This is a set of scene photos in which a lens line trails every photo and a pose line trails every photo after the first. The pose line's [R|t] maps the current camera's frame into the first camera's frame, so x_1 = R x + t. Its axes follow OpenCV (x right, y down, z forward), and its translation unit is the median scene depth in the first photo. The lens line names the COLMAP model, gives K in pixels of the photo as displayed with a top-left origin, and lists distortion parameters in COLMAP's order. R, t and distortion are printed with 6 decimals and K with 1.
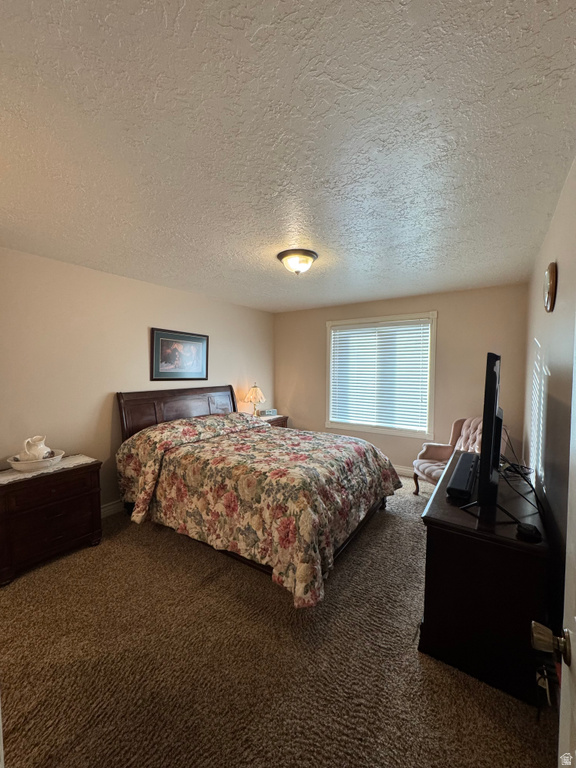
lens RADIAL K [[312.2, 0, 288.9], [0, 312.2, 386.5], [0, 0, 1]] dist [-0.000186, -0.000010]
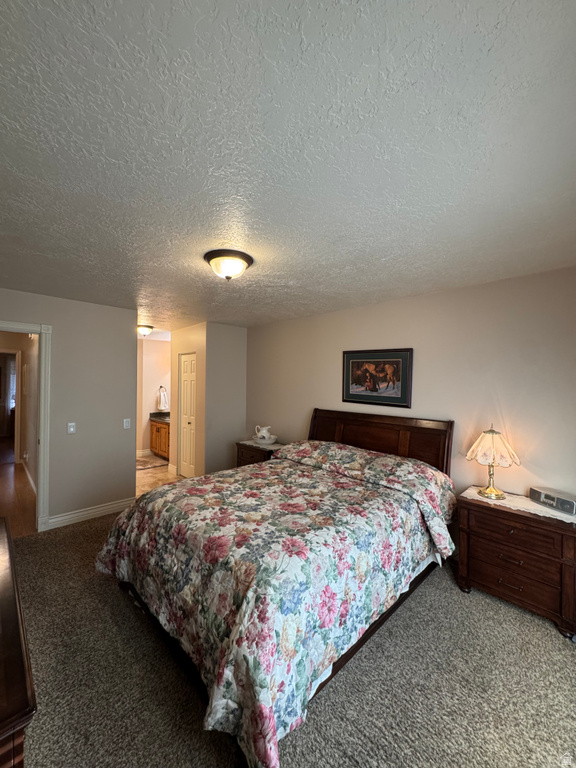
lens RADIAL K [[312.2, 0, 287.5], [0, 312.2, 381.9], [0, 0, 1]] dist [-0.000186, -0.000010]
pose [[-0.213944, -0.002499, -0.976843, 0.779319], [-0.073836, 0.997177, 0.013620, -0.106050], [0.974051, 0.075040, -0.213525, 1.297578]]
